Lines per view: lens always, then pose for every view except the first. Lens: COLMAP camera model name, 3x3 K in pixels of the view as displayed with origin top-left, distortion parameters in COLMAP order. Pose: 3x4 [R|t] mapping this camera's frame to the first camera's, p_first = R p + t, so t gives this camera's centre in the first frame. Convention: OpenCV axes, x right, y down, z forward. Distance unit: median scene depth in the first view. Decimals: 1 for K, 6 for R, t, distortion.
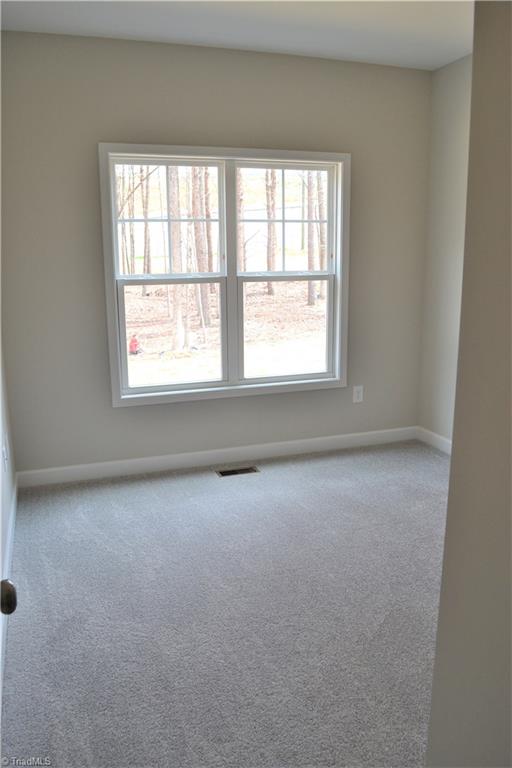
lens RADIAL K [[609.1, 0, 256.0], [0, 609.1, 384.0], [0, 0, 1]] dist [-0.082282, 0.003278]
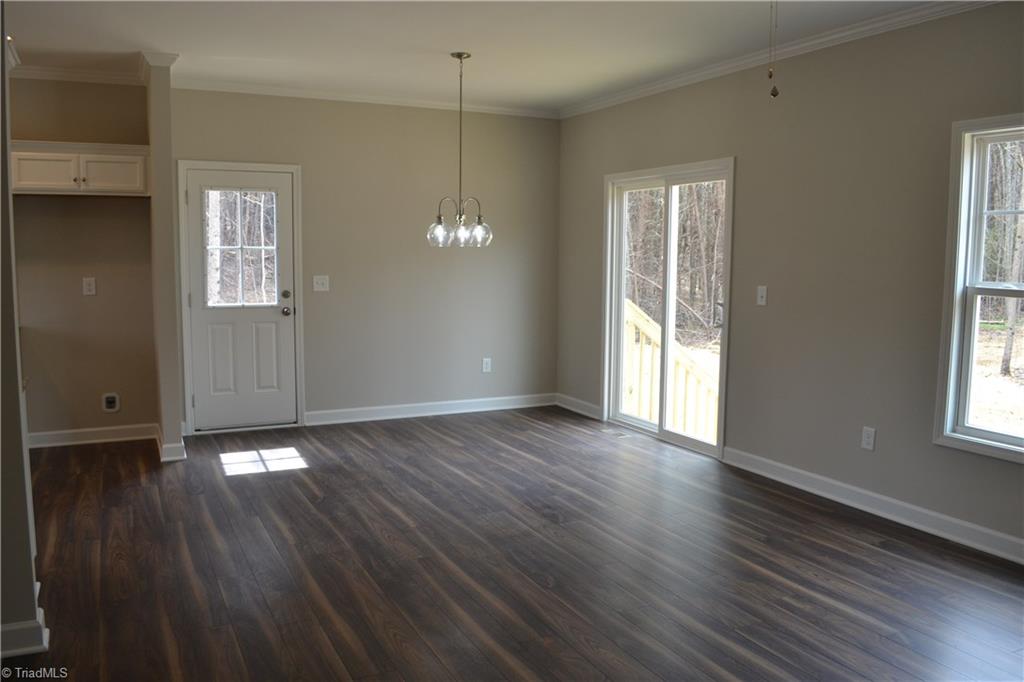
lens RADIAL K [[812.1, 0, 512.0], [0, 812.1, 341.0], [0, 0, 1]] dist [-0.082282, 0.003278]
pose [[0.135417, 0.119736, -0.983527, 0.679163], [-0.215408, 0.972484, 0.088733, -0.063099], [0.967089, 0.199844, 0.157483, 0.255812]]
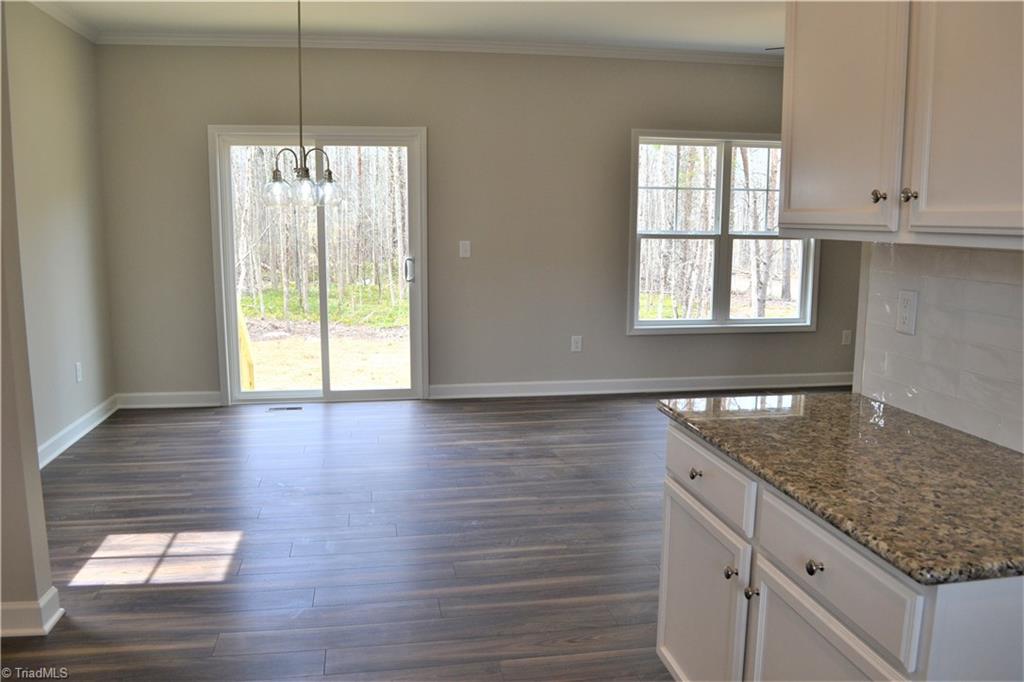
lens RADIAL K [[812.1, 0, 512.0], [0, 812.1, 341.0], [0, 0, 1]] dist [-0.082282, 0.003278]
pose [[0.986781, 0.039085, -0.157278, -0.198227], [-0.048137, 0.997371, -0.054159, 0.146044], [0.154747, 0.061013, 0.986068, -0.656735]]
